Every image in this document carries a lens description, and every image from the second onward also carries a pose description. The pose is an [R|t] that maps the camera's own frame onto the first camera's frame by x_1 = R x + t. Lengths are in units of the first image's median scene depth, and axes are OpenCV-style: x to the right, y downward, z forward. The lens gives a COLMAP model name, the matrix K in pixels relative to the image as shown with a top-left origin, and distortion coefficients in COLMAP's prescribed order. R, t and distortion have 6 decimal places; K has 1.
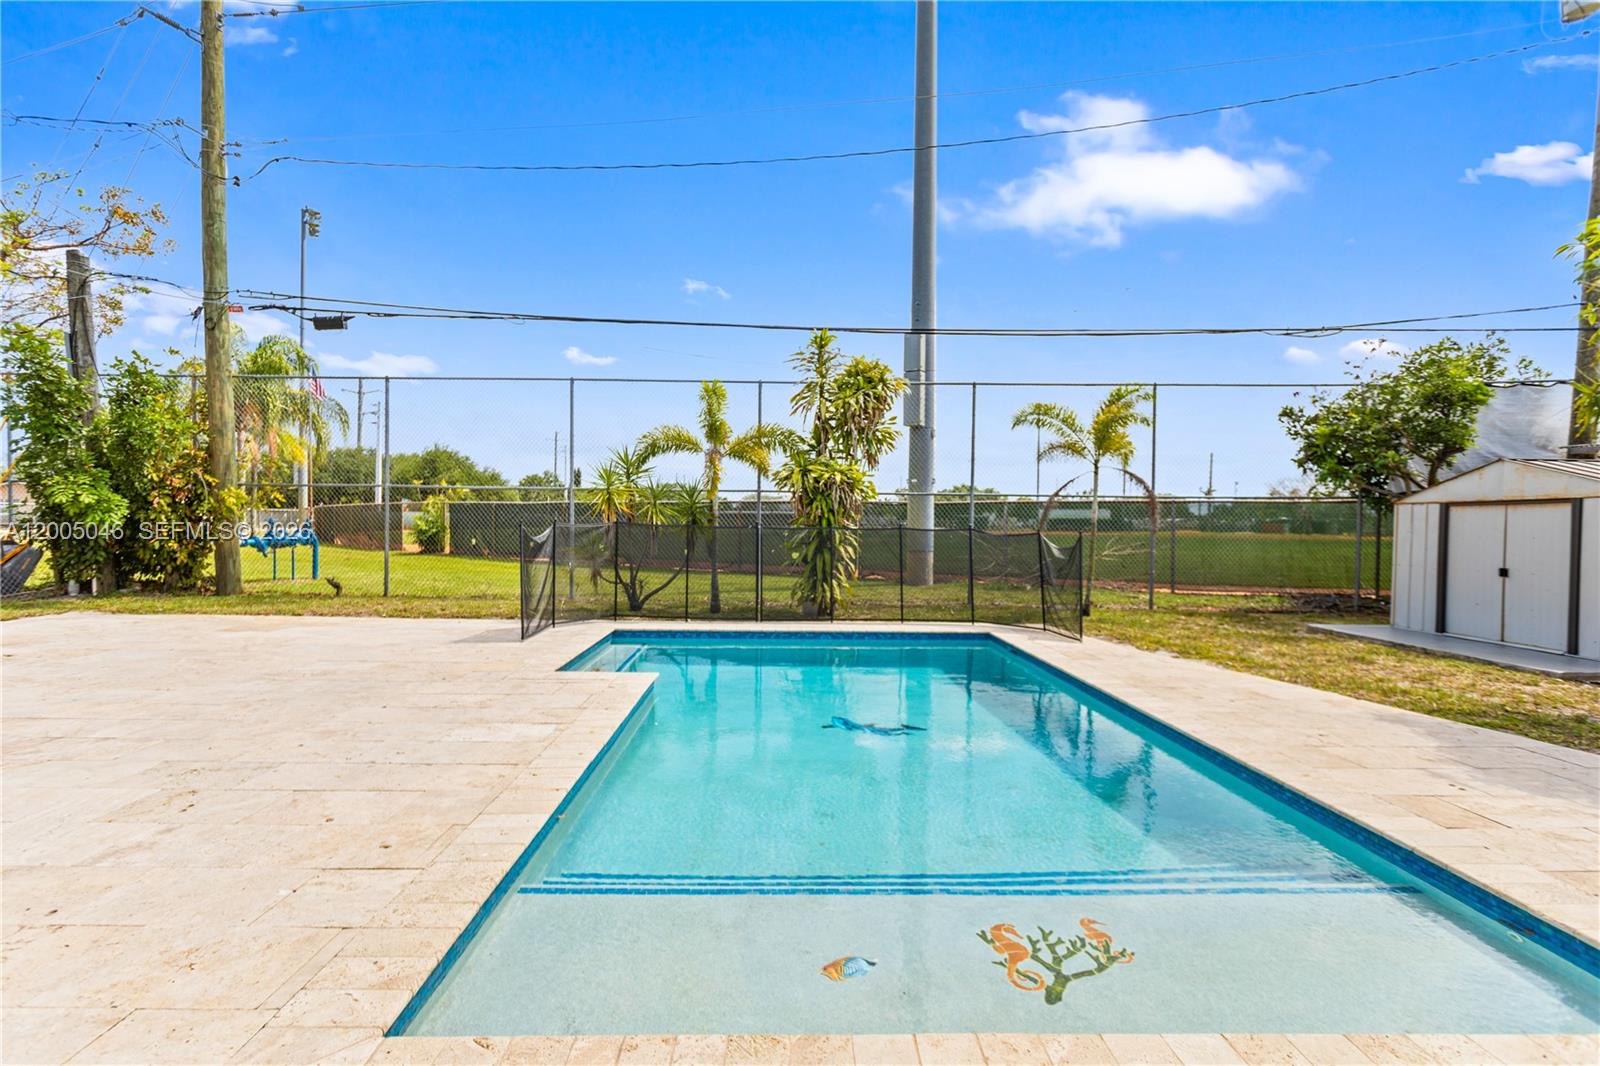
lens RADIAL K [[762.1, 0, 795.6], [0, 762.1, 539.5], [0, 0, 1]] dist [-0.000042, 0.002385]
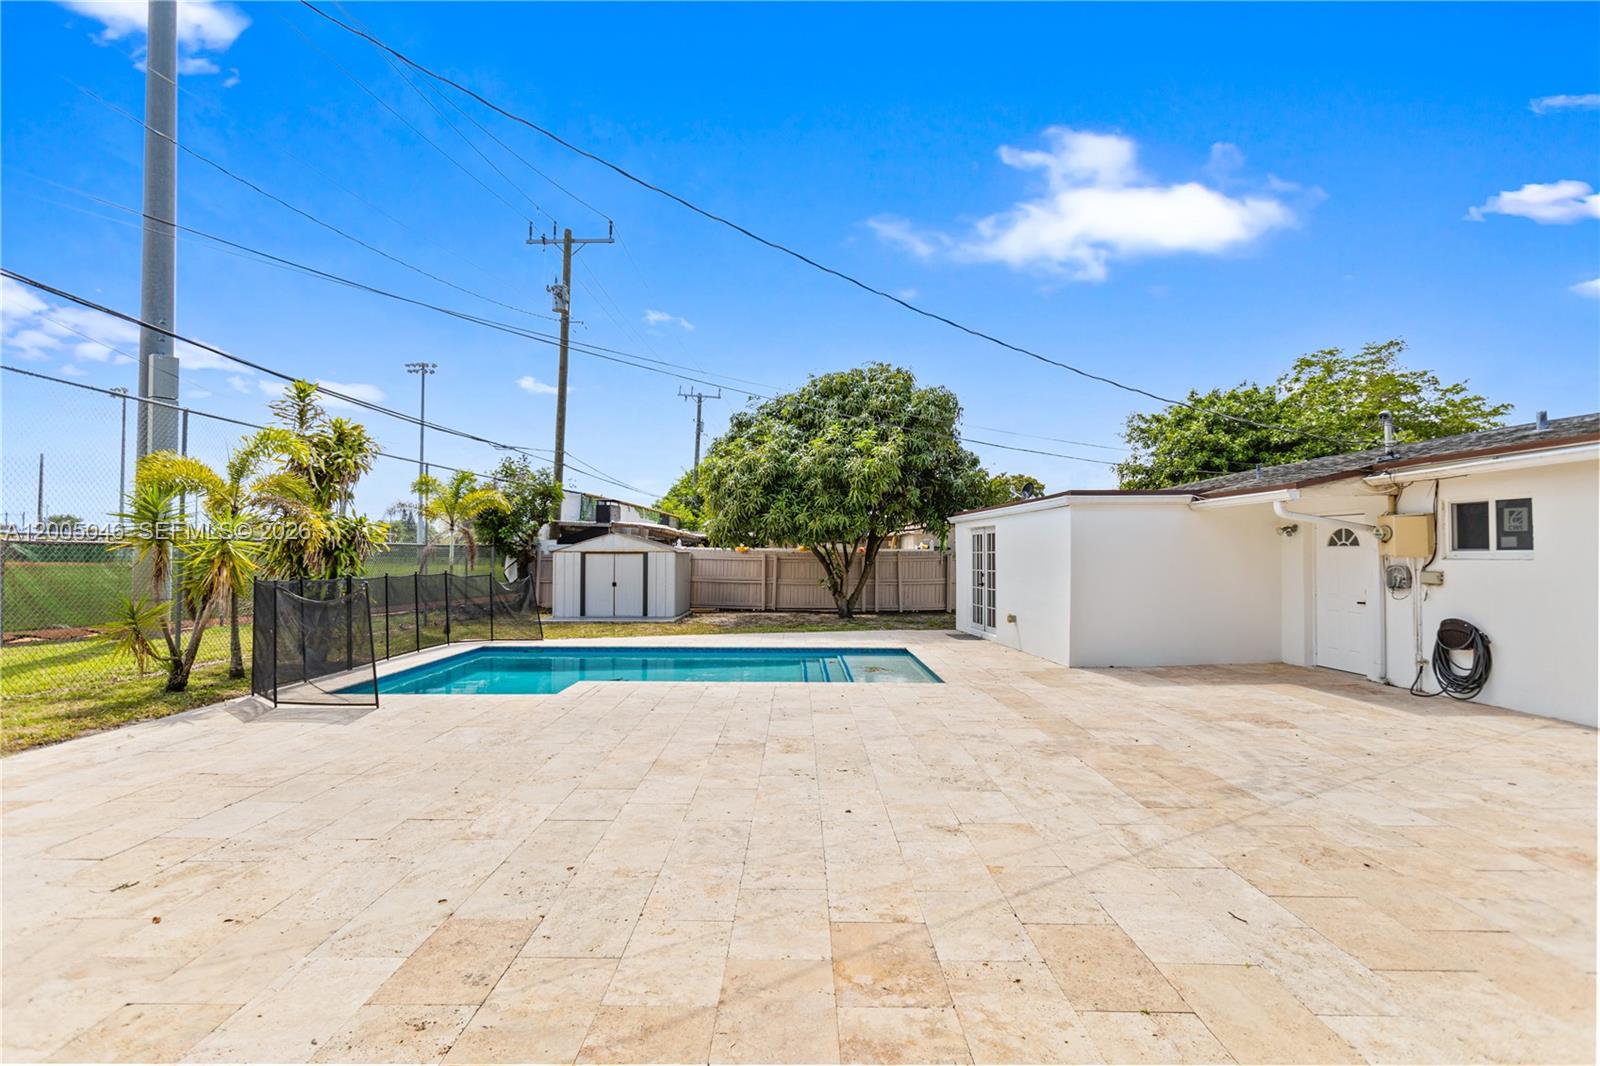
lens RADIAL K [[762.1, 0, 806.2], [0, 762.1, 532.4], [0, 0, 1]] dist [-0.000042, 0.002385]
pose [[0.016529, 0.016024, 0.999735, -0.973754], [0.016654, 0.999728, -0.016300, -0.047419], [-0.999725, 0.016919, 0.016258, 0.319053]]
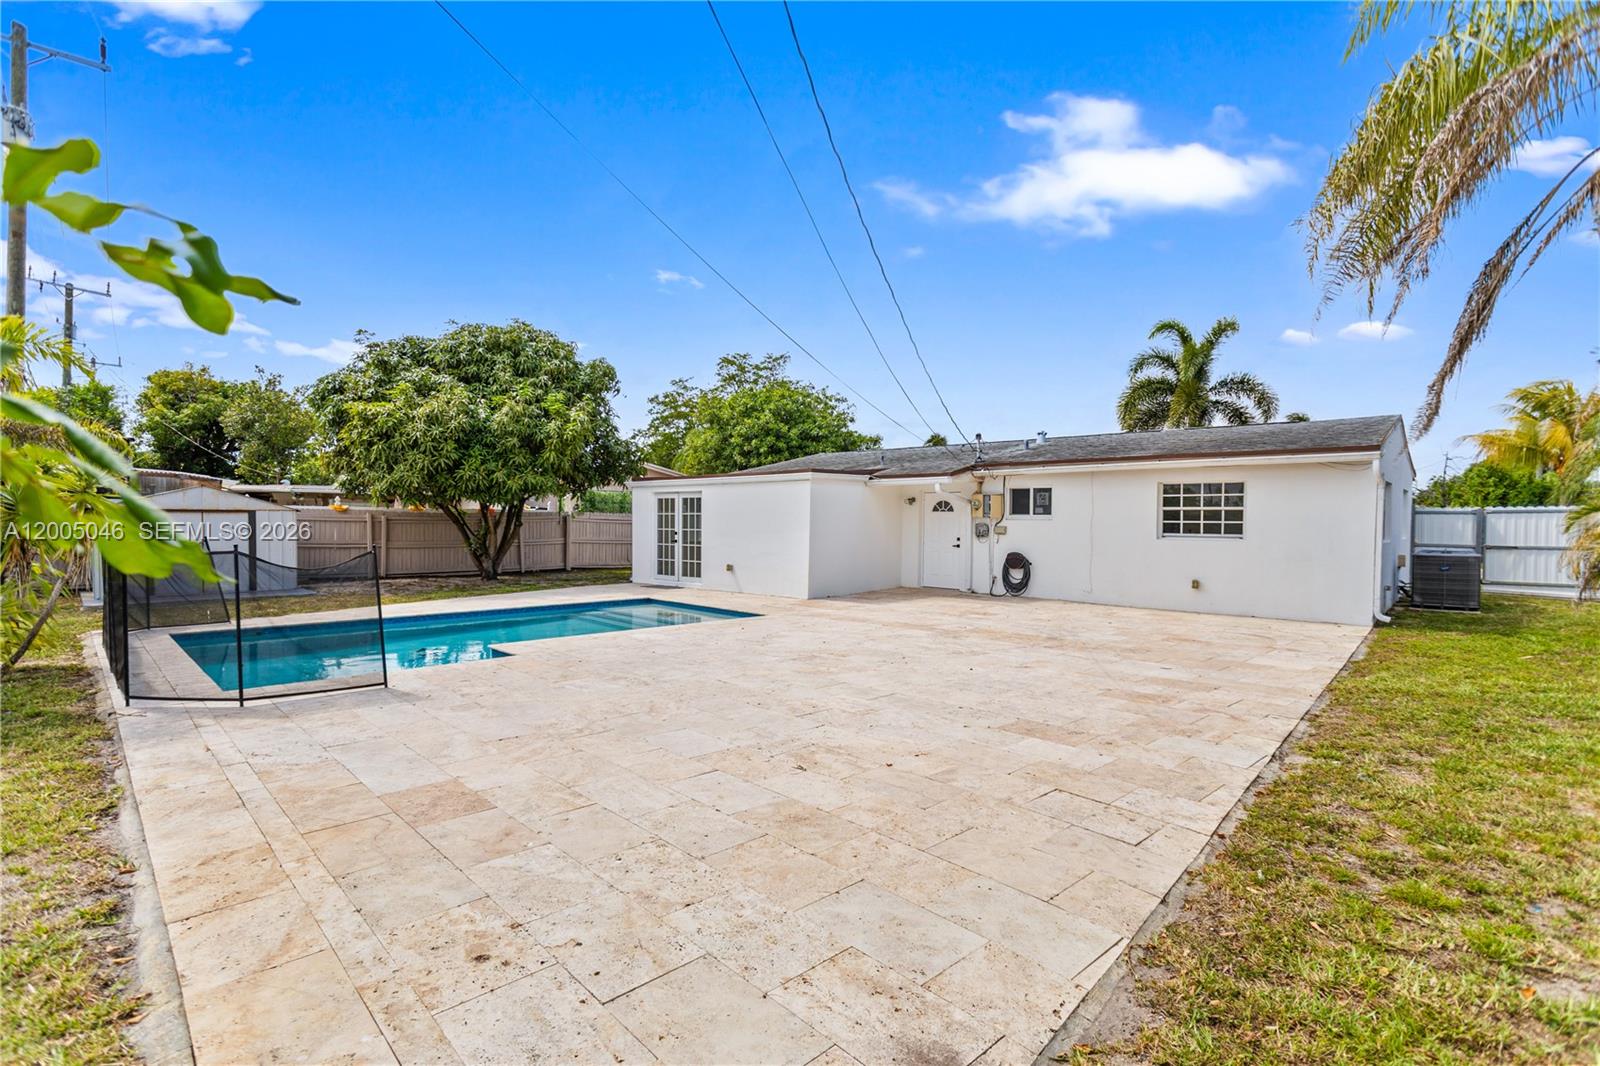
lens RADIAL K [[762.1, 0, 816.9], [0, 762.1, 530.2], [0, 0, 1]] dist [-0.000042, 0.002385]
pose [[-0.685340, -0.028712, 0.727657, -0.961018], [-0.001632, 0.999280, 0.037894, -0.054977], [-0.728221, 0.024783, -0.684894, 0.904957]]
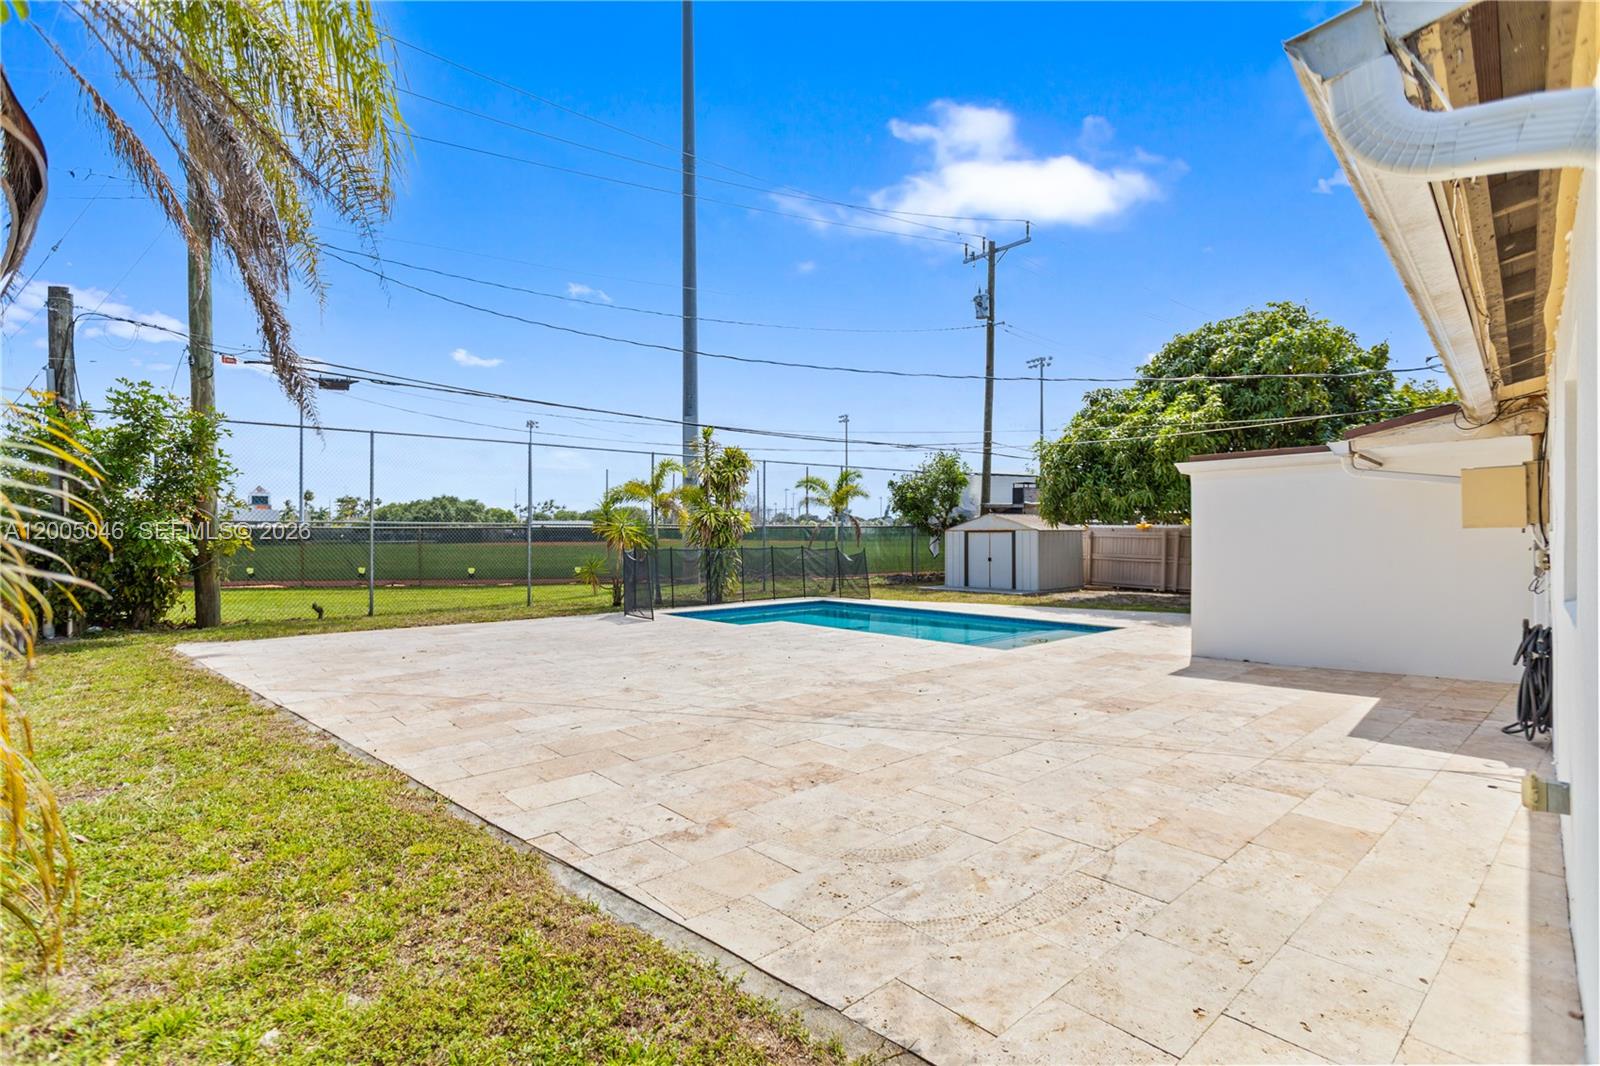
lens RADIAL K [[762.1, 0, 786.1], [0, 762.1, 535.9], [0, 0, 1]] dist [-0.000042, 0.002385]
pose [[0.764600, -0.017302, 0.644273, -0.905951], [0.026207, 0.999647, -0.004257, -0.030559], [-0.643972, 0.020140, 0.764784, -0.361386]]
